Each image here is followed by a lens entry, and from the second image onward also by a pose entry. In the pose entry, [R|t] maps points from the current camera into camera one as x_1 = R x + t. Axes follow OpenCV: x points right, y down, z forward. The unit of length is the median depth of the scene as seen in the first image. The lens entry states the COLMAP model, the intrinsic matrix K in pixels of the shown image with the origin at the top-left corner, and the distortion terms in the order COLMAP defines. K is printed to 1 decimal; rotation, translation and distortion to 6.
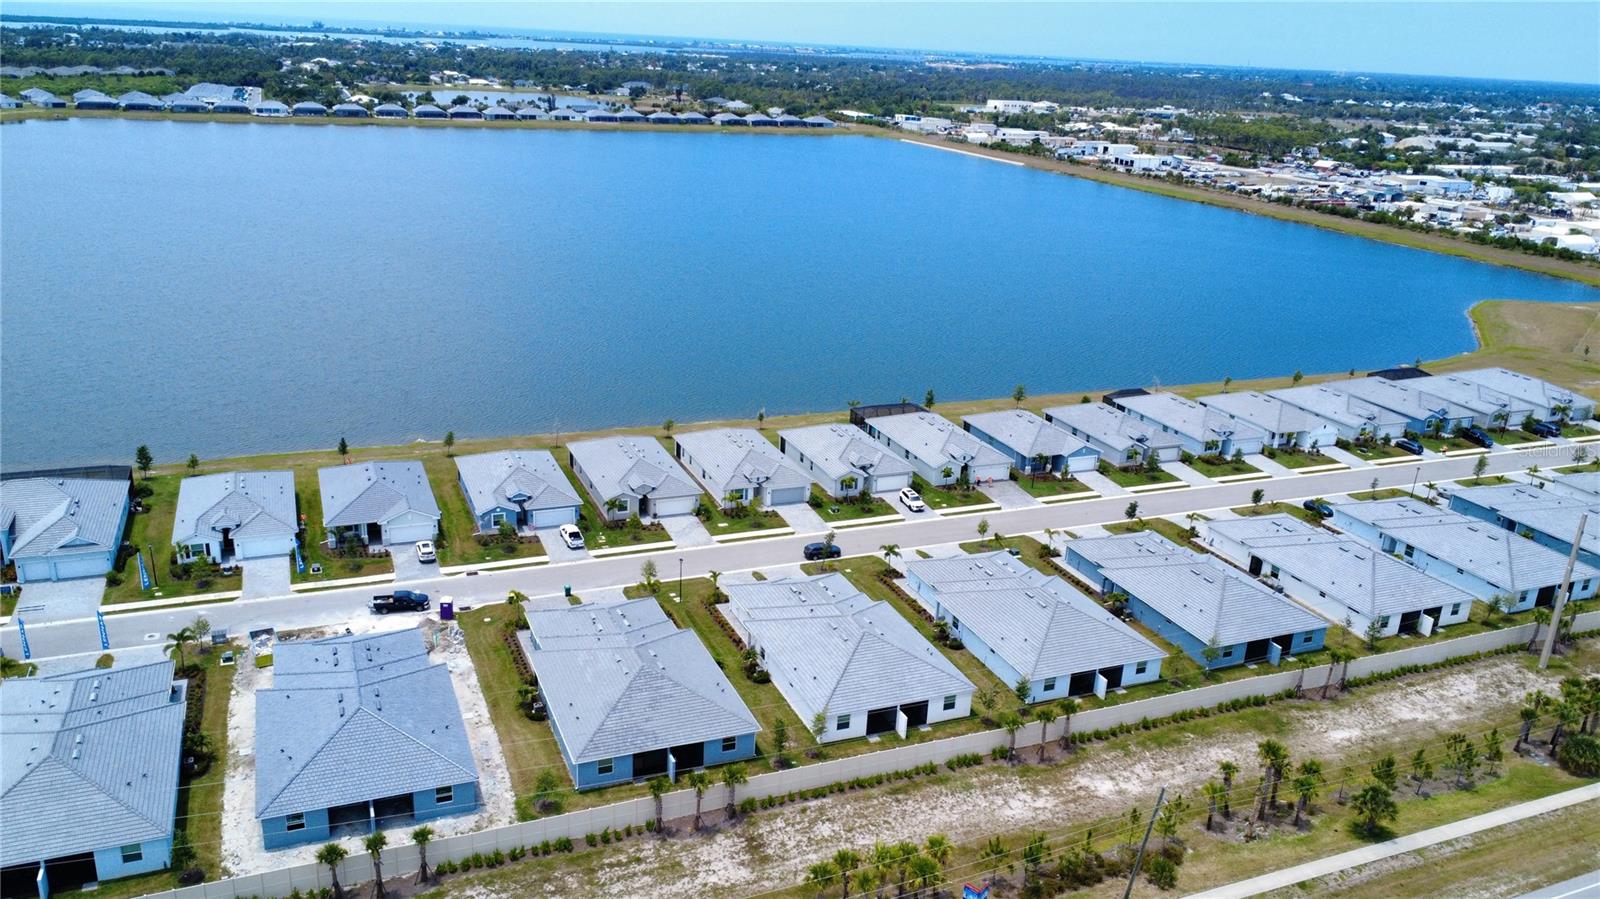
lens RADIAL K [[1209.7, 0, 801.1], [0, 1209.7, 450.7], [0, 0, 1]] dist [0.003801, -0.004425]
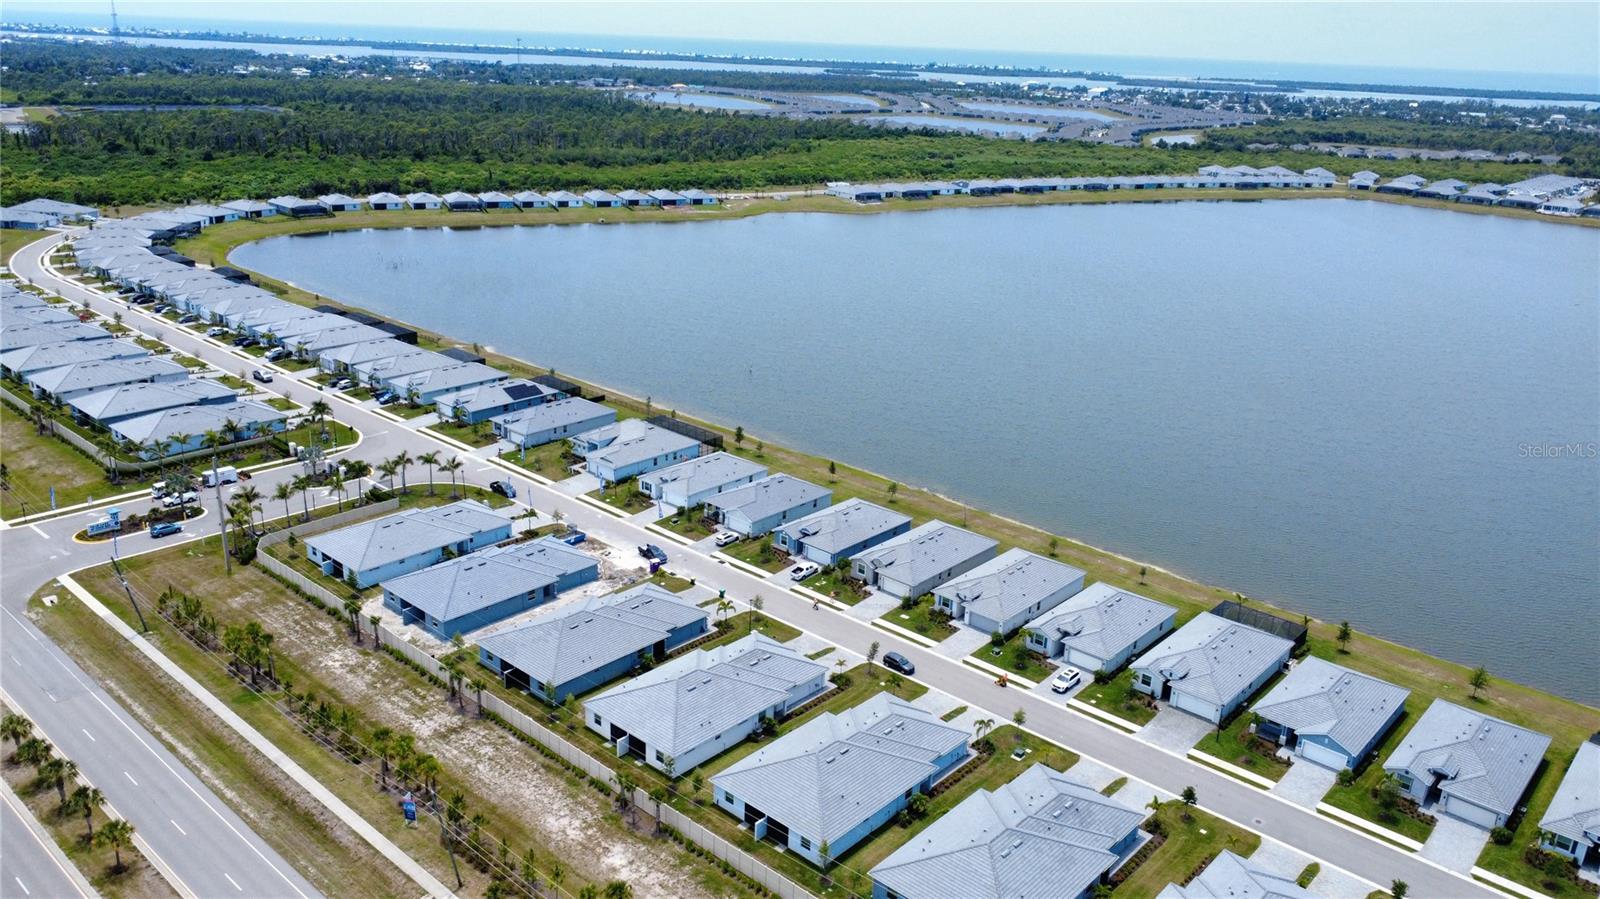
lens RADIAL K [[1209.7, 0, 801.1], [0, 1209.7, 450.7], [0, 0, 1]] dist [0.003801, -0.004425]
pose [[0.430288, 0.260134, -0.864397, 0.859941], [-0.307155, 0.942631, 0.130779, -0.210053], [0.848827, 0.209231, 0.485504, 0.352000]]
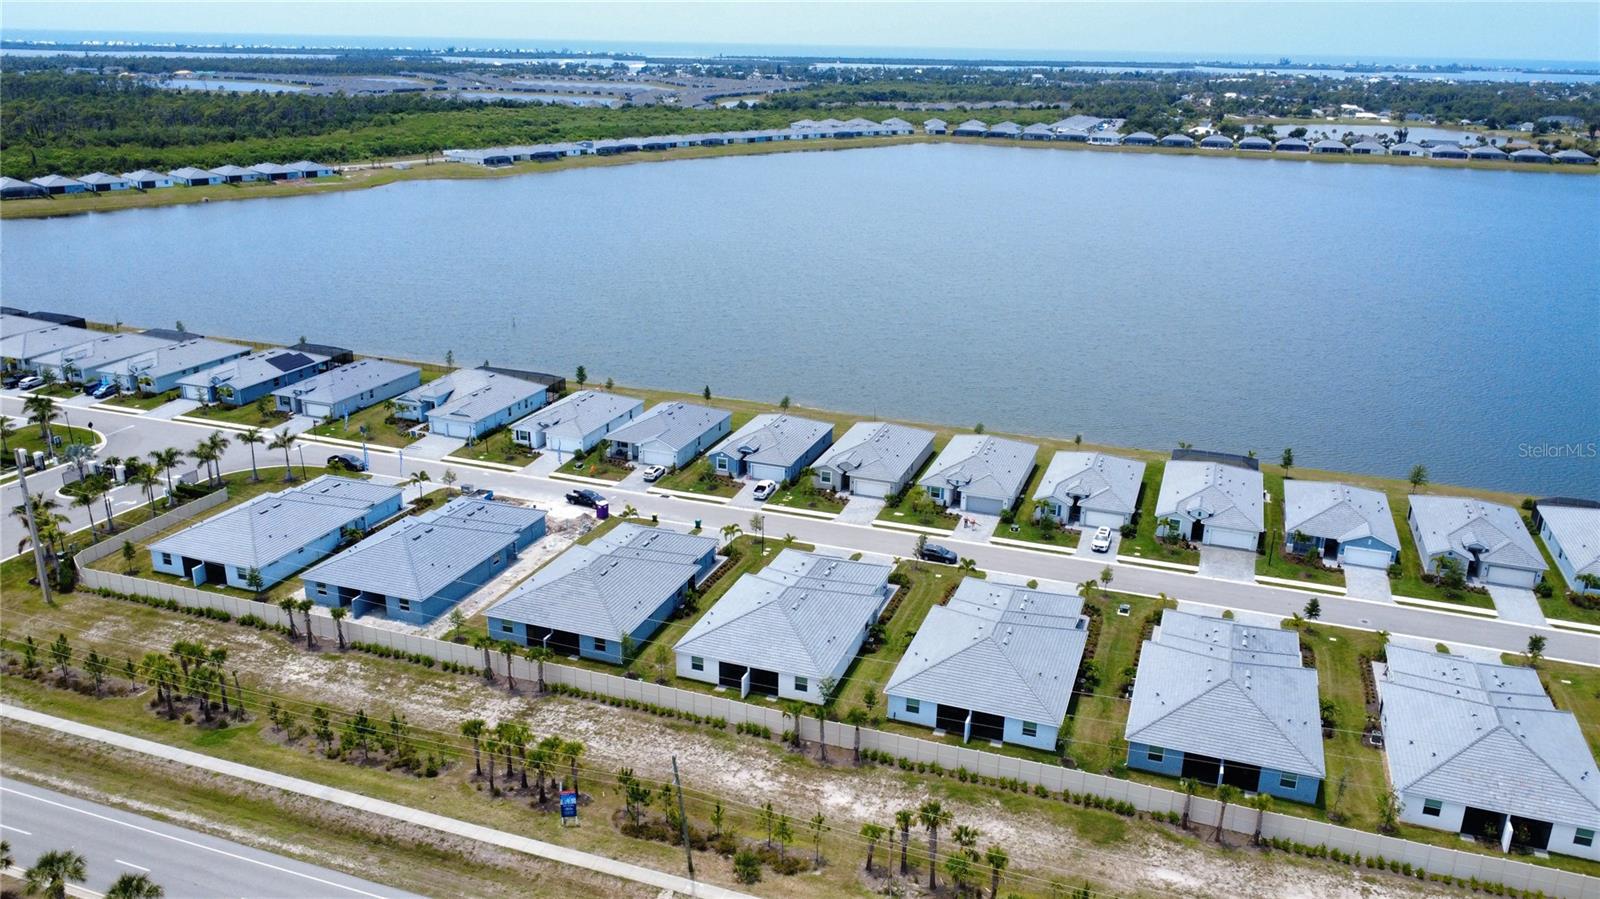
lens RADIAL K [[1209.7, 0, 801.1], [0, 1209.7, 450.7], [0, 0, 1]] dist [0.003801, -0.004425]
pose [[0.737325, 0.182749, -0.650350, 0.567148], [-0.200819, 0.978487, 0.047280, -0.026222], [0.644999, 0.095742, 0.758162, 0.149443]]
